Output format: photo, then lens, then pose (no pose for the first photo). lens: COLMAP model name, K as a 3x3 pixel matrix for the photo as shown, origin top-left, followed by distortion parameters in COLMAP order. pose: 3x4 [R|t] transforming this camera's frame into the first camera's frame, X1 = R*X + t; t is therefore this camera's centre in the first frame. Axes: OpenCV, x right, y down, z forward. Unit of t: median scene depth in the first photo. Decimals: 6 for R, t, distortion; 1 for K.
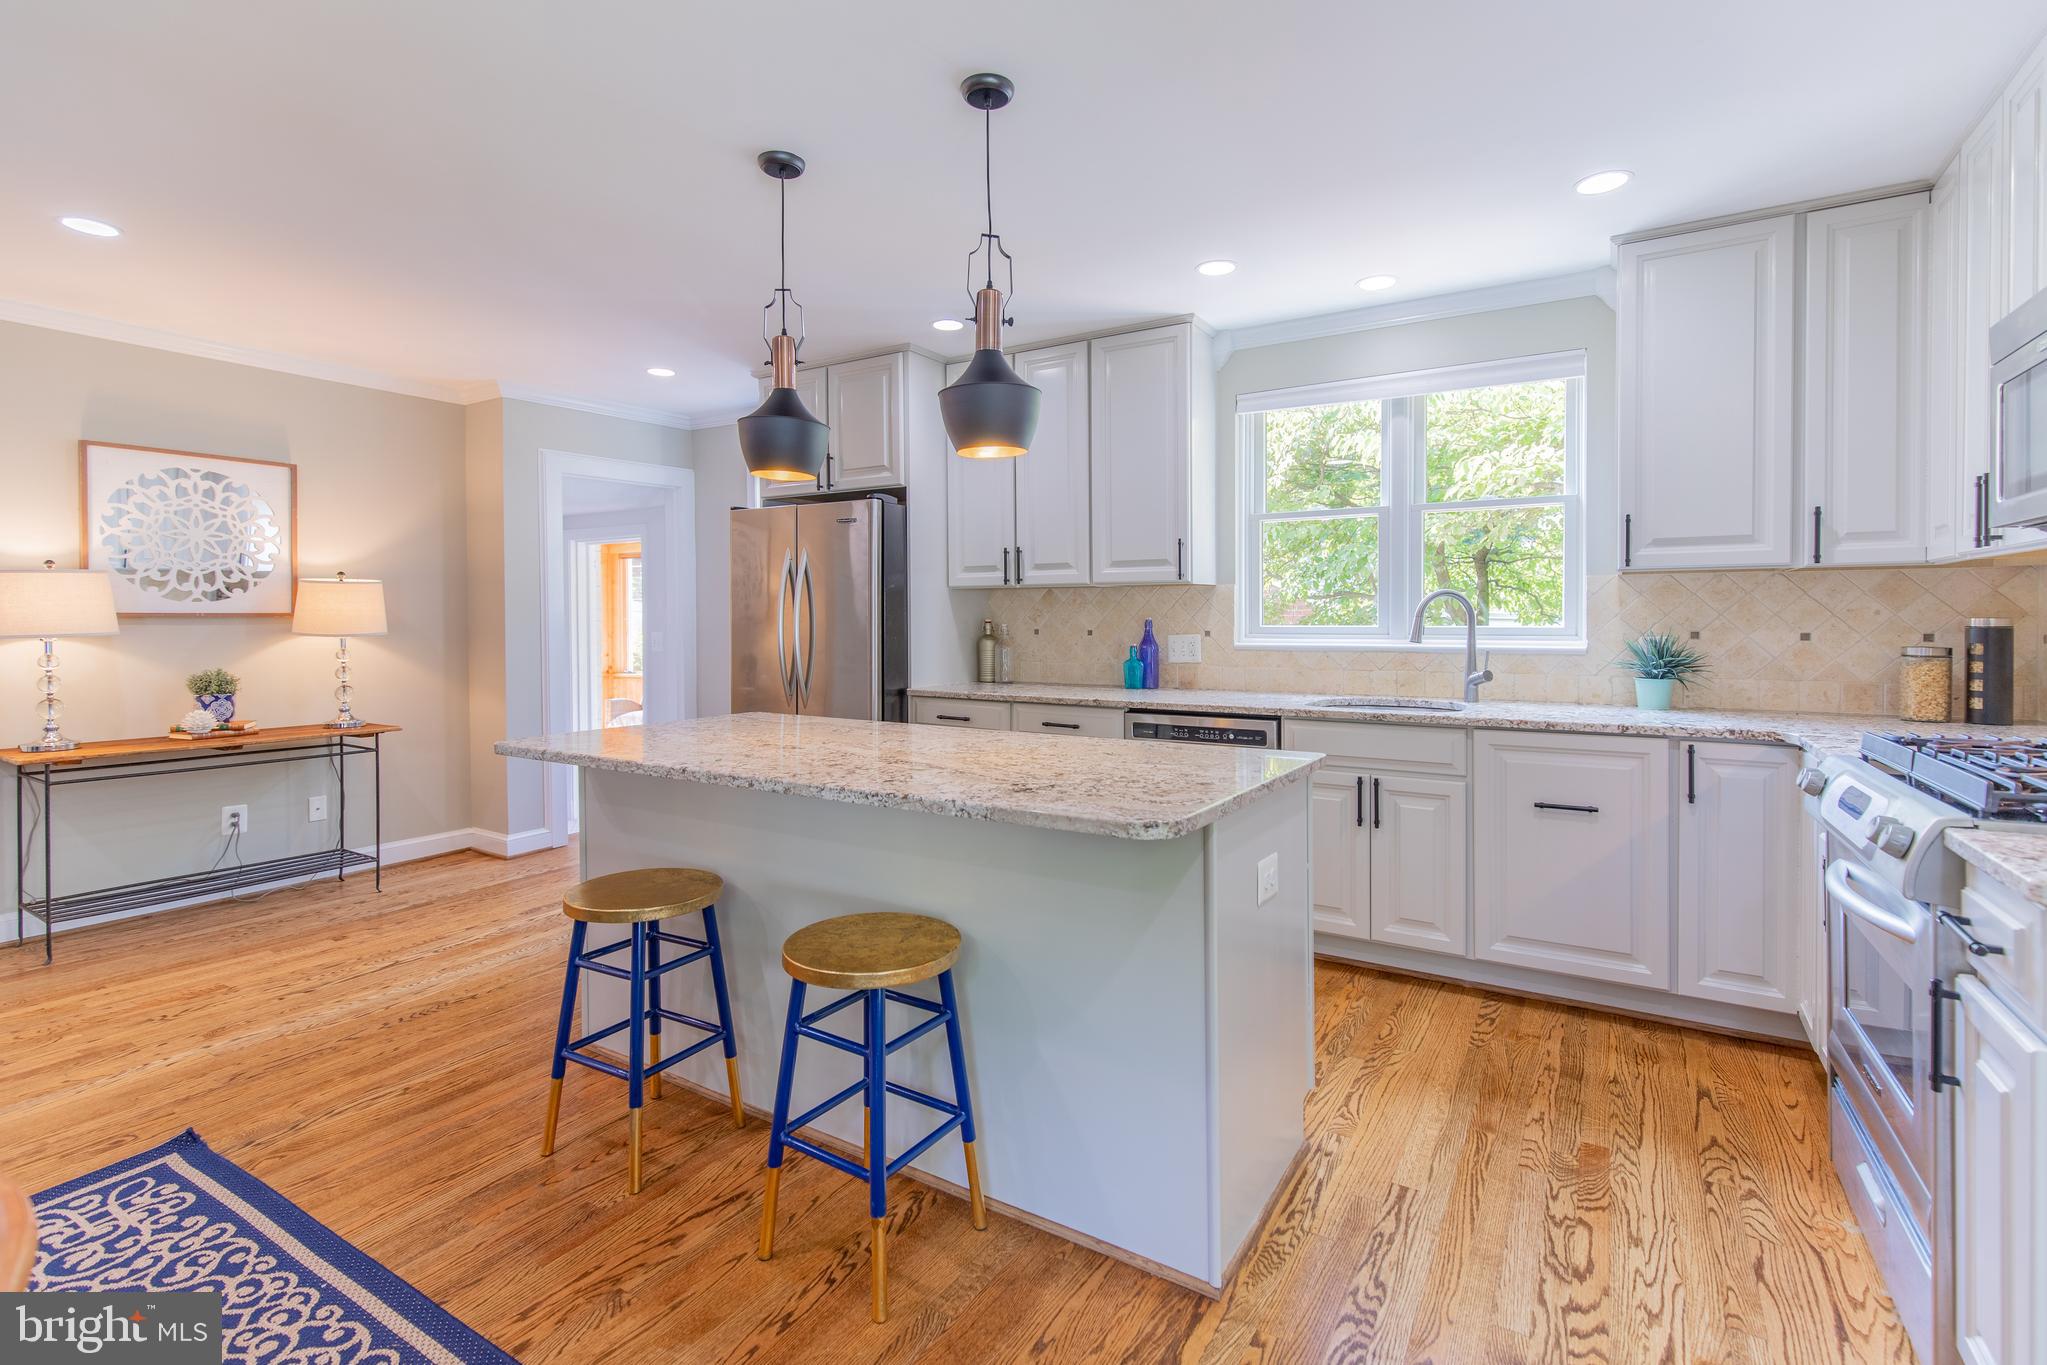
lens RADIAL K [[972.4, 0, 1083.1], [0, 972.4, 622.7], [0, 0, 1]] dist [0.008124, -0.000693]
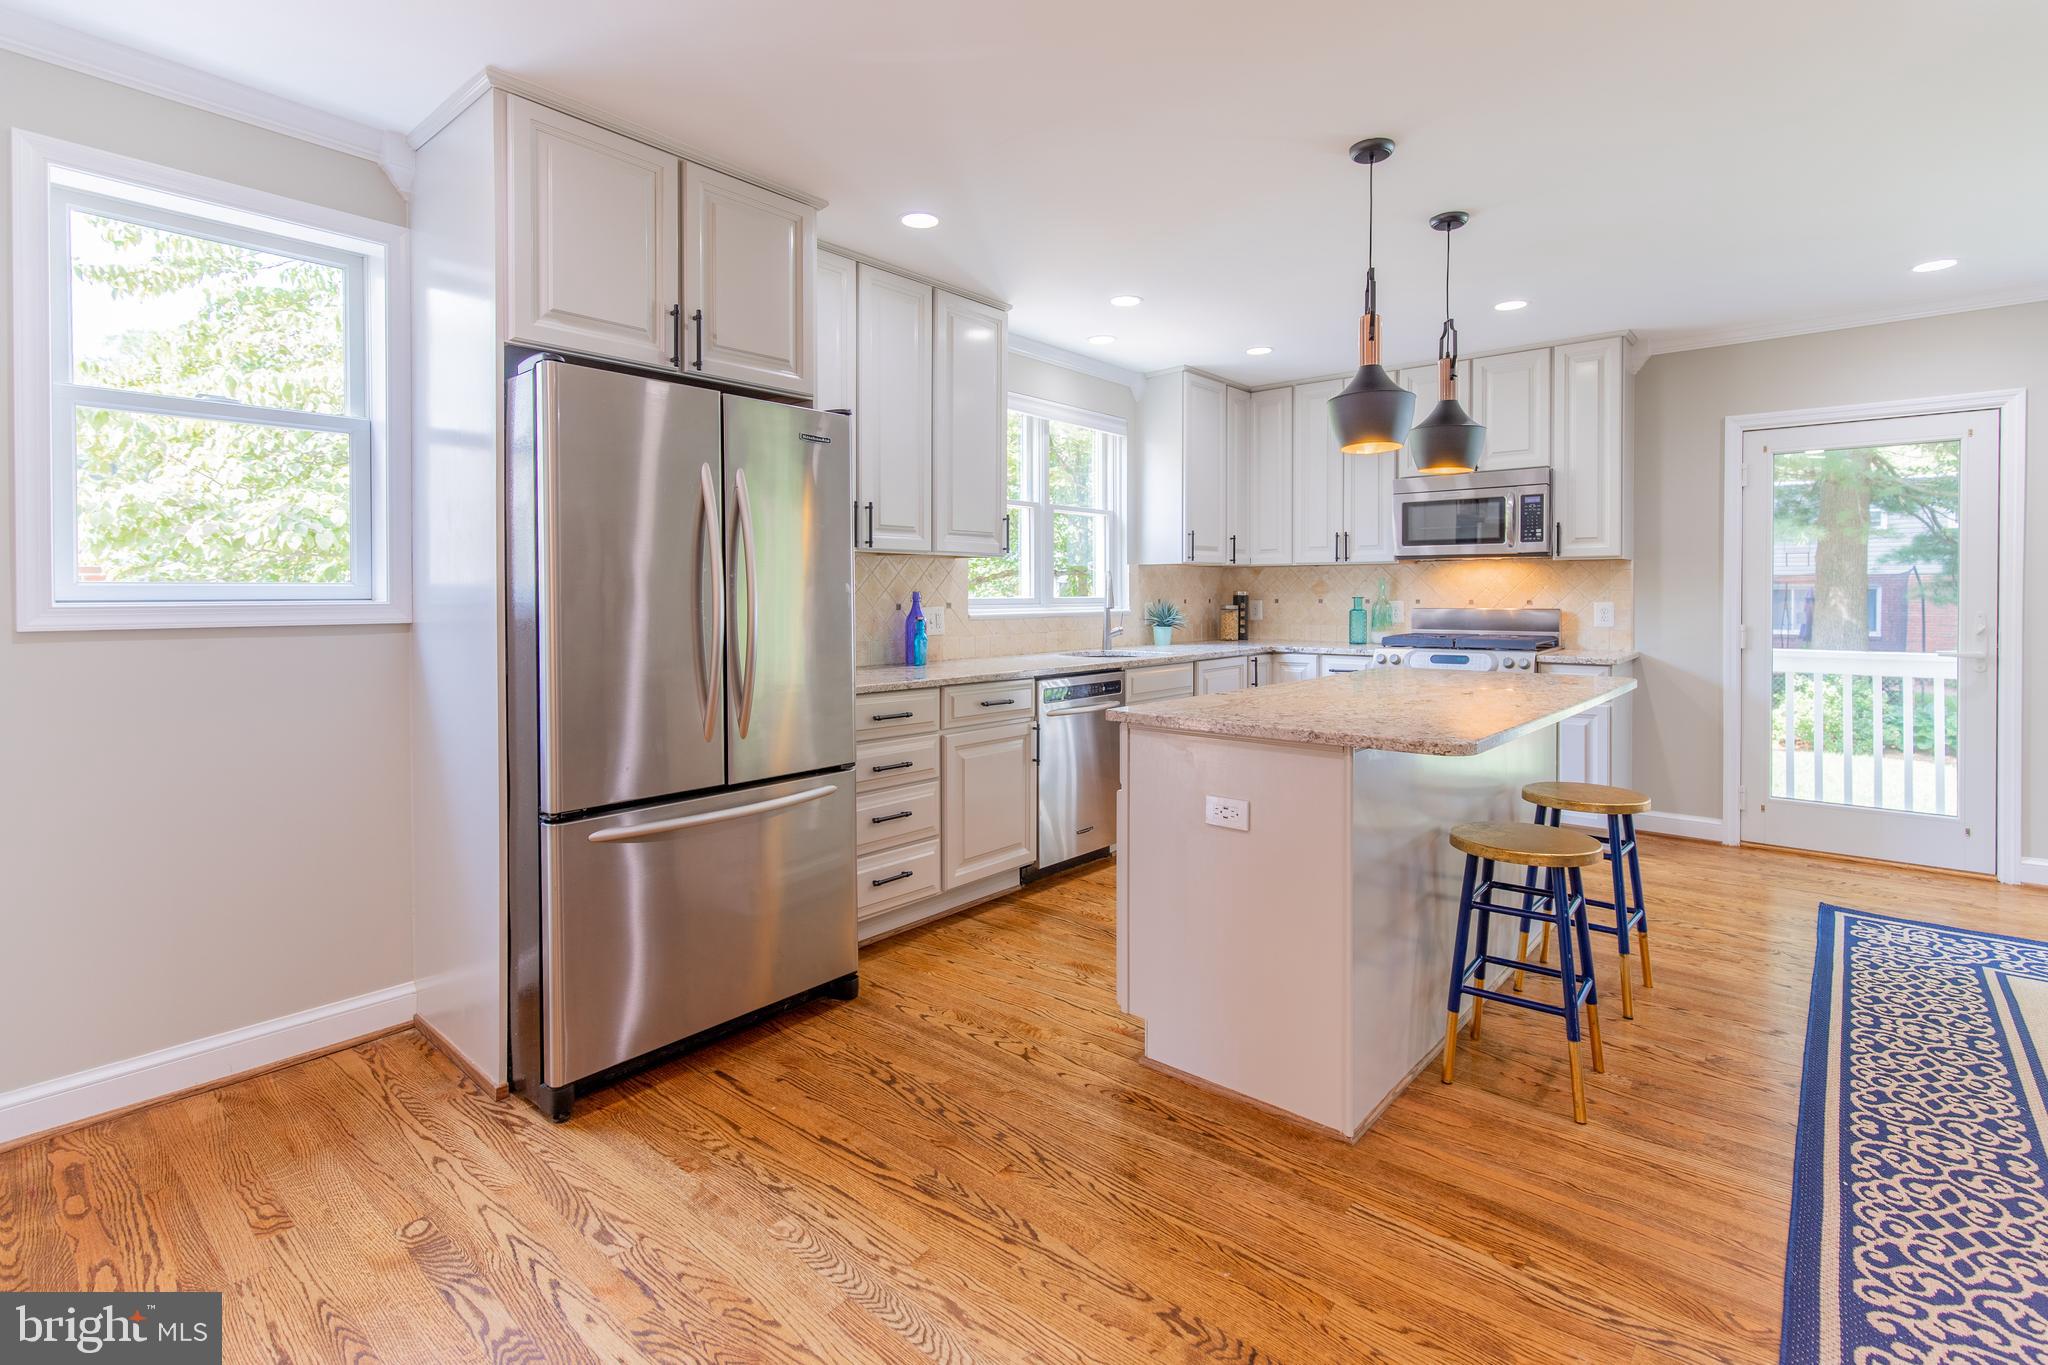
lens RADIAL K [[962.1, 0, 1045.5], [0, 962.1, 600.1], [0, 0, 1]] dist [0.008723, -0.001473]
pose [[0.151708, -0.005148, 0.988412, -1.833144], [0.005722, 0.999974, 0.004330, 0.003702], [-0.988409, 0.004999, 0.151733, 1.585832]]
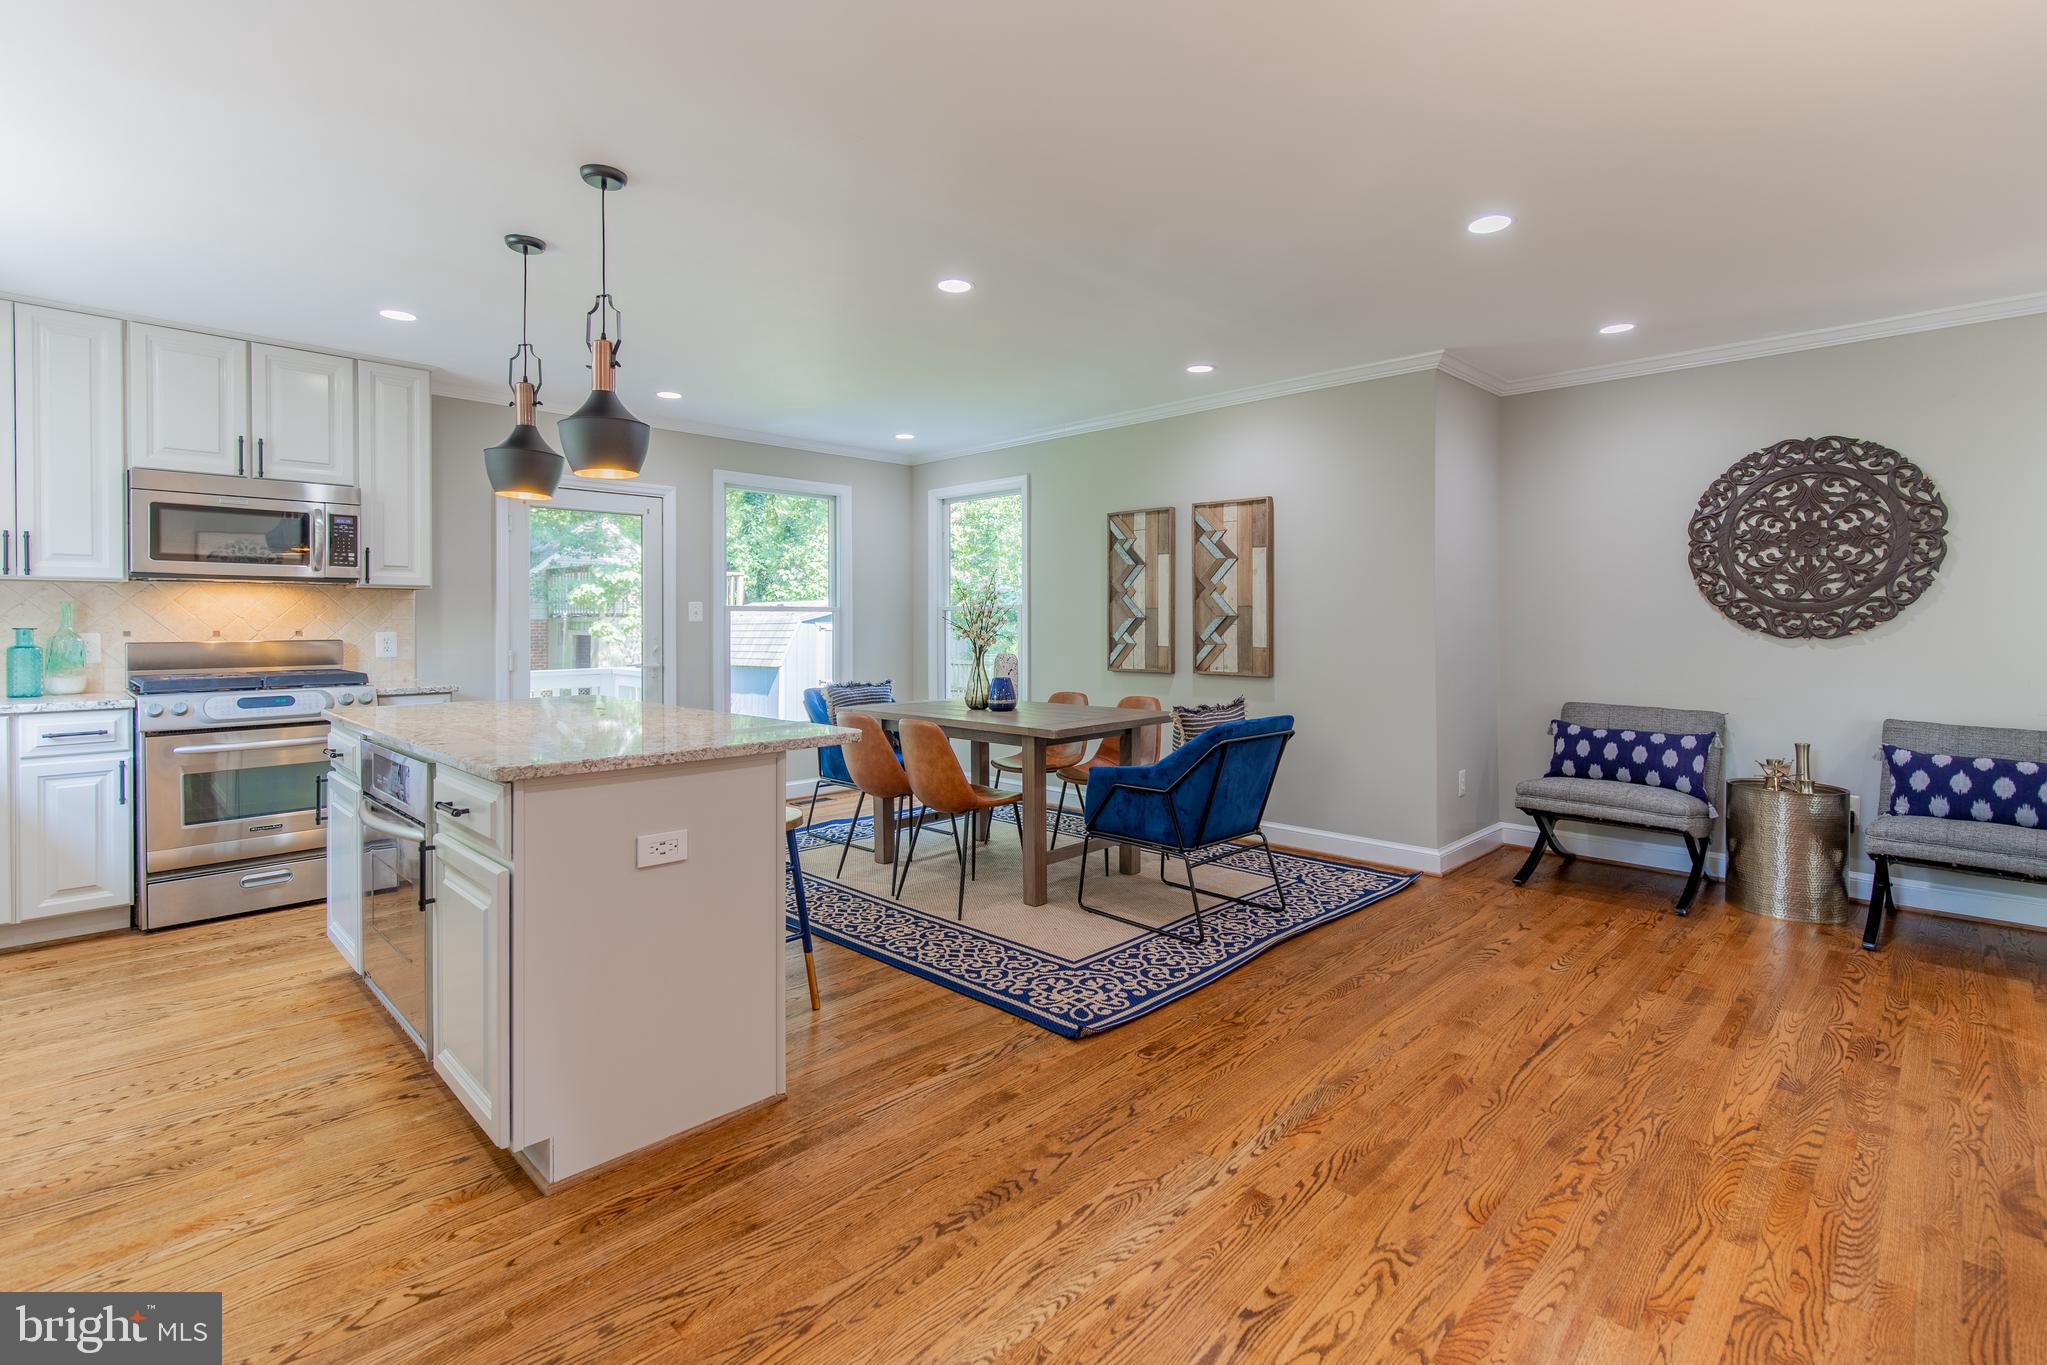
lens RADIAL K [[923.9, 0, 1066.8], [0, 923.9, 618.7], [0, 0, 1]] dist [0.008864, -0.000161]
pose [[-0.977036, 0.006107, 0.212985, -1.331090], [0.005937, 0.999981, -0.001441, 0.008286], [-0.212989, -0.000143, -0.977055, 2.488847]]
